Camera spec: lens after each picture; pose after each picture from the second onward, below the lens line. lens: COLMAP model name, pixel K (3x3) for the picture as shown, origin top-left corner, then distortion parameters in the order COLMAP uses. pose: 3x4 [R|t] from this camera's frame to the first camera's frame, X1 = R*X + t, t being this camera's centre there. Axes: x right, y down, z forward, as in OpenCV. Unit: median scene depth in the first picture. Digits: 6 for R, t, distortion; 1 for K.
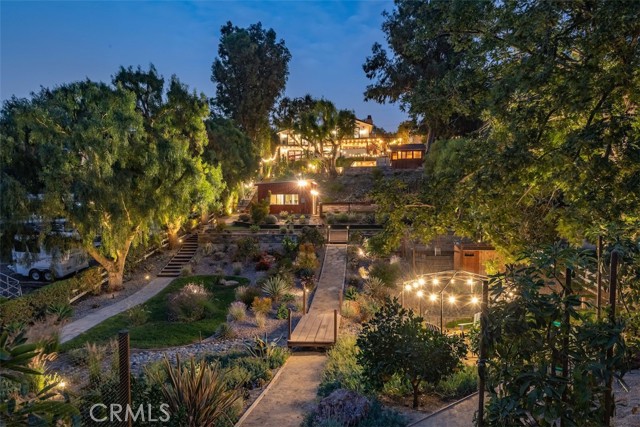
lens RADIAL K [[407.7, 0, 319.7], [0, 407.7, 212.8], [0, 0, 1]] dist [-0.006246, -0.006887]
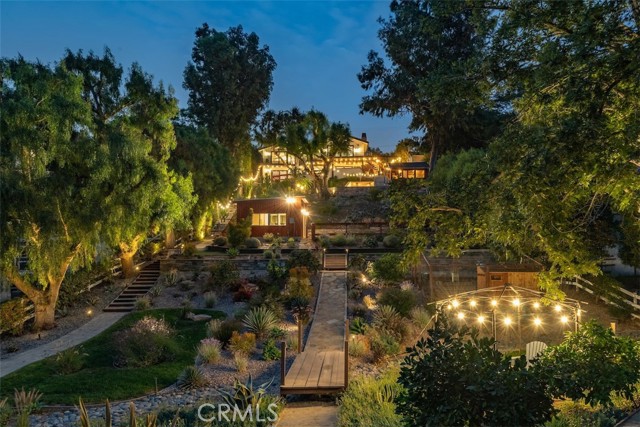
lens RADIAL K [[407.7, 0, 329.6], [0, 407.7, 235.9], [0, 0, 1]] dist [-0.006246, -0.006887]
pose [[0.996317, 0.000725, 0.085740, -0.038952], [0.006443, 0.996504, -0.083296, 0.078863], [-0.085501, 0.083542, 0.992829, 0.185450]]
